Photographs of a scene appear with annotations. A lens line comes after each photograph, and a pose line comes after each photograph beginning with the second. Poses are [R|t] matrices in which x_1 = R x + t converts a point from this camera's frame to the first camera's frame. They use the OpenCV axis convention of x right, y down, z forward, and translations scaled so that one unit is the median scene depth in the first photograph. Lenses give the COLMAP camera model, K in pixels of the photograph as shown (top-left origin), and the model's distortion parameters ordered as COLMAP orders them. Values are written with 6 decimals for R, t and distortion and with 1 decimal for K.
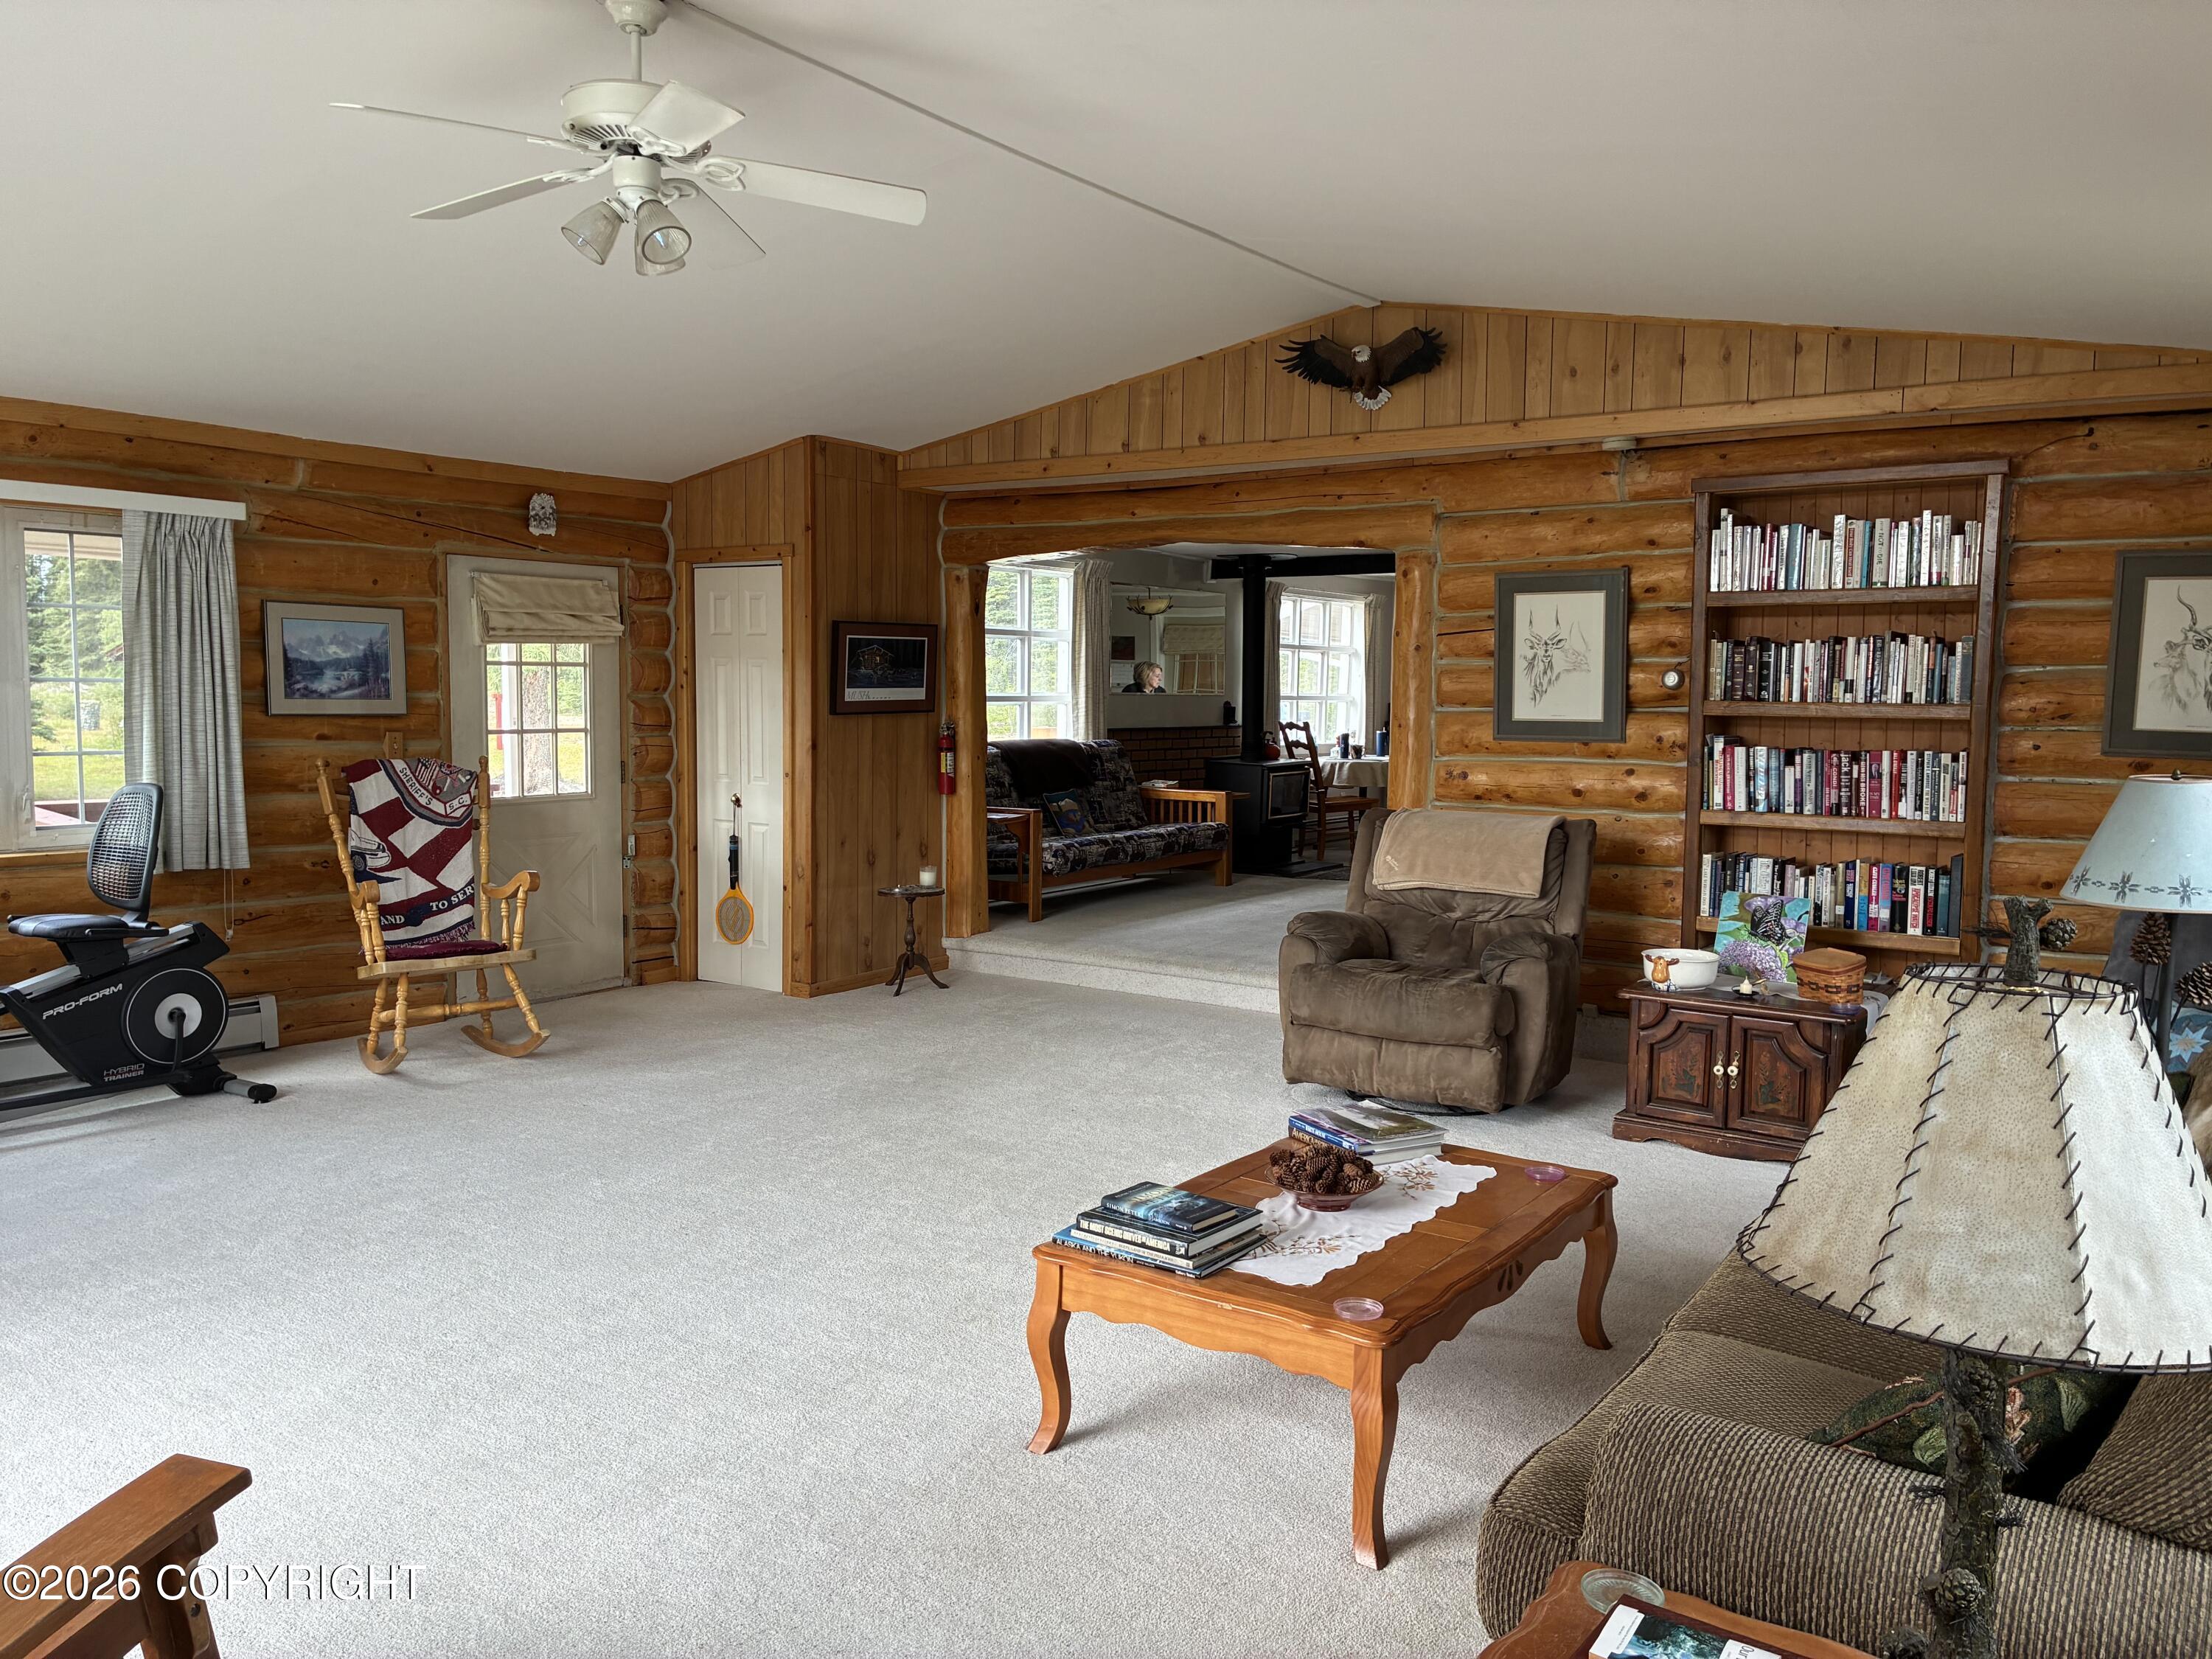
lens RADIAL K [[1671.9, 0, 1141.2], [0, 1671.9, 817.2], [0, 0, 1]] dist [0.038619, -0.032278]
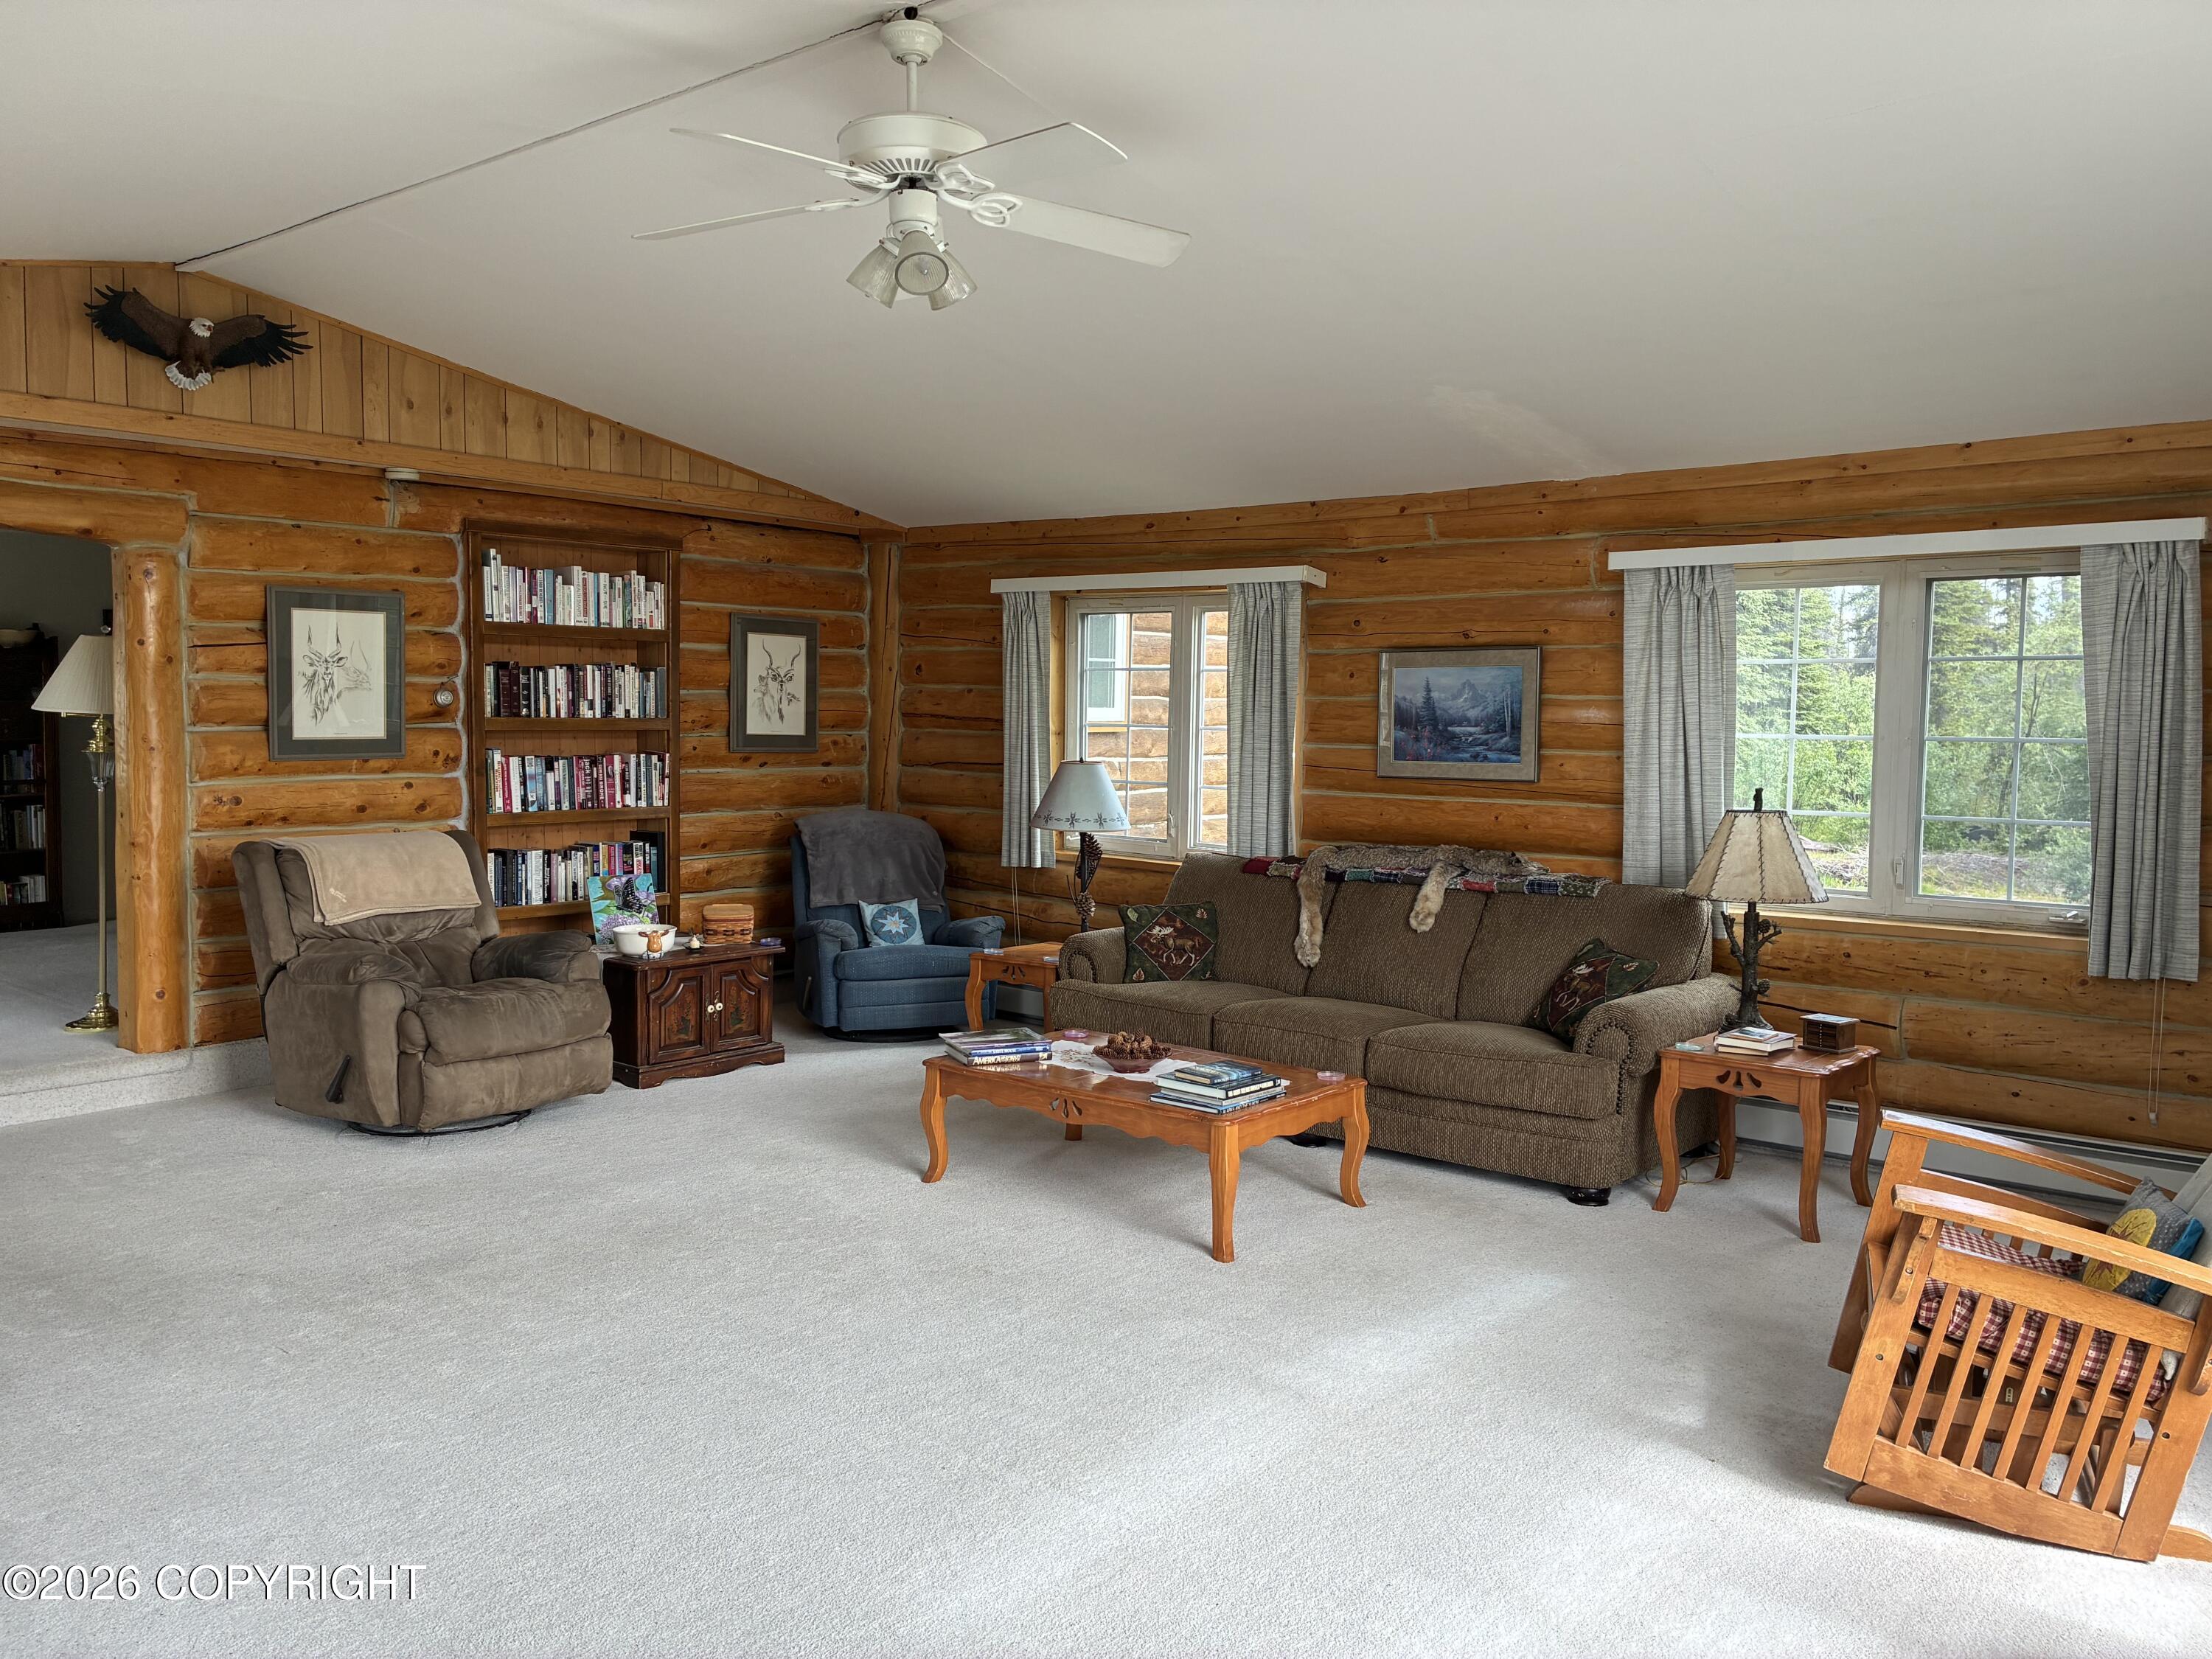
lens RADIAL K [[1671.9, 0, 1115.6], [0, 1671.9, 817.0], [0, 0, 1]] dist [0.038619, -0.032278]
pose [[0.094262, -0.078047, 0.992483, -0.765465], [0.064178, 0.995325, 0.072176, -0.058392], [-0.993477, 0.056892, 0.098830, 0.483187]]
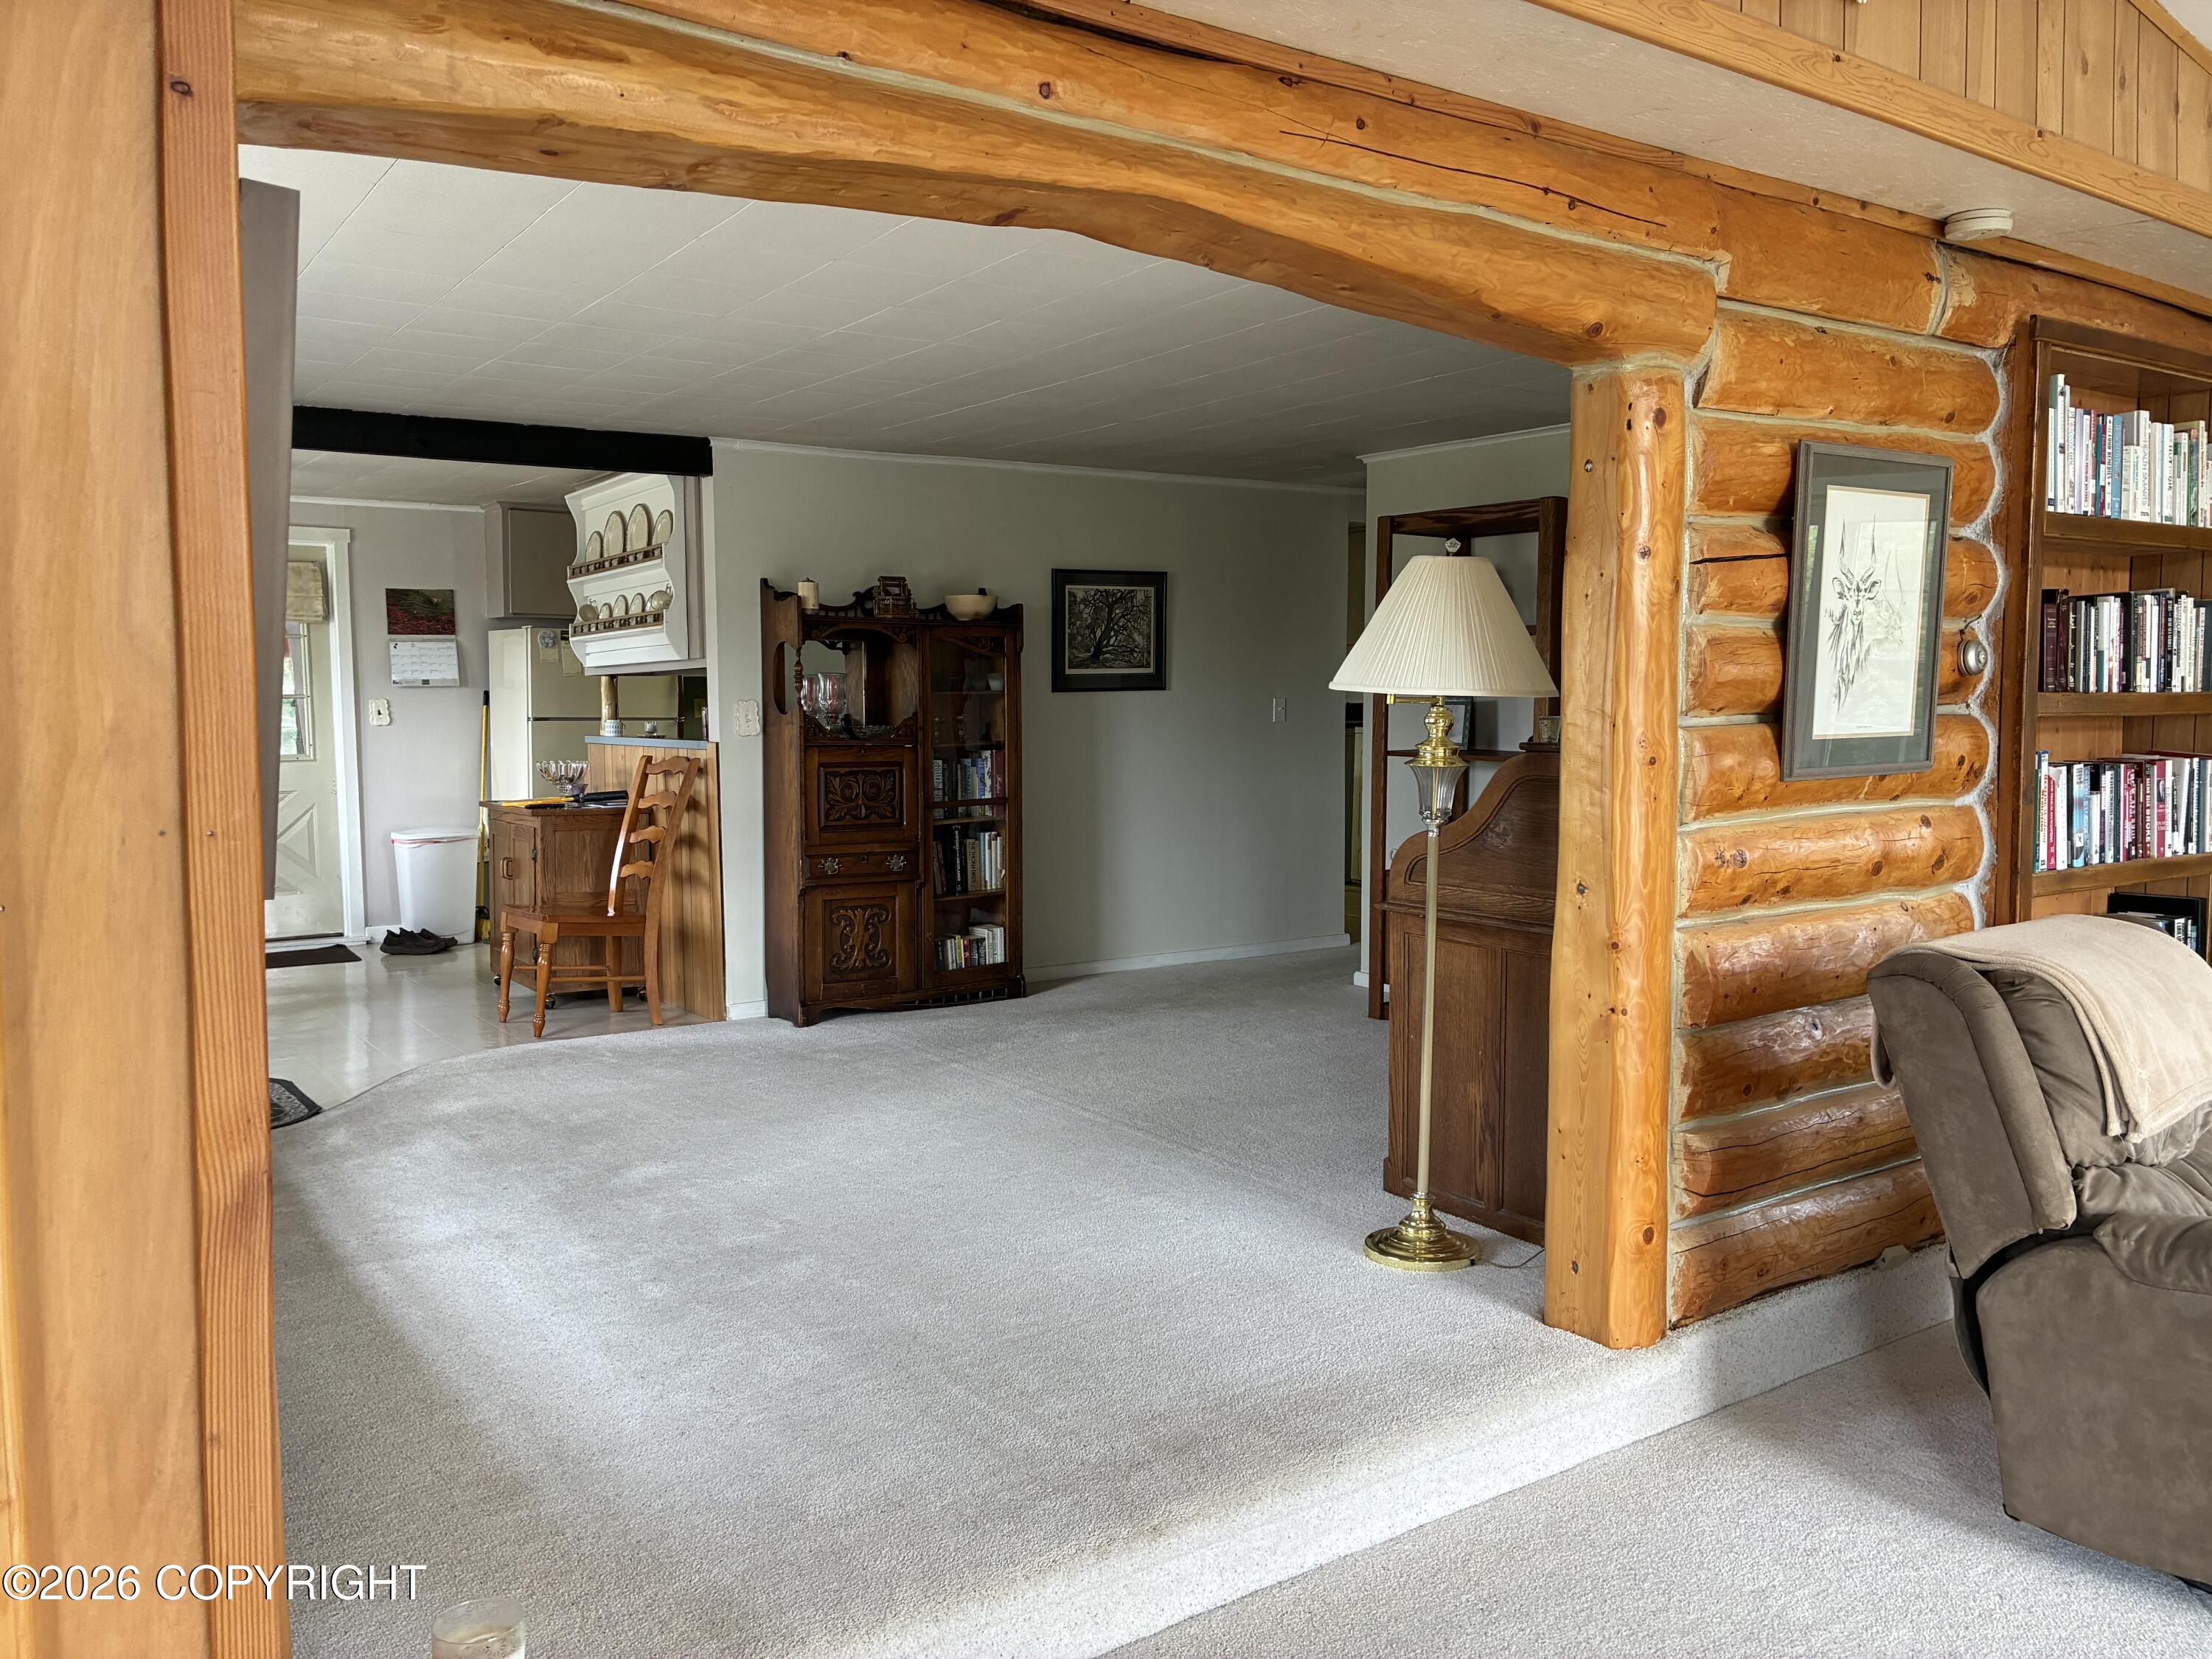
lens RADIAL K [[1671.9, 0, 1104.6], [0, 1671.9, 811.1], [0, 0, 1]] dist [0.038619, -0.032278]
pose [[0.362848, -0.078688, 0.928520, -0.358046], [0.081428, 0.995294, 0.052526, -0.088328], [-0.928284, 0.056549, 0.367548, 1.115611]]
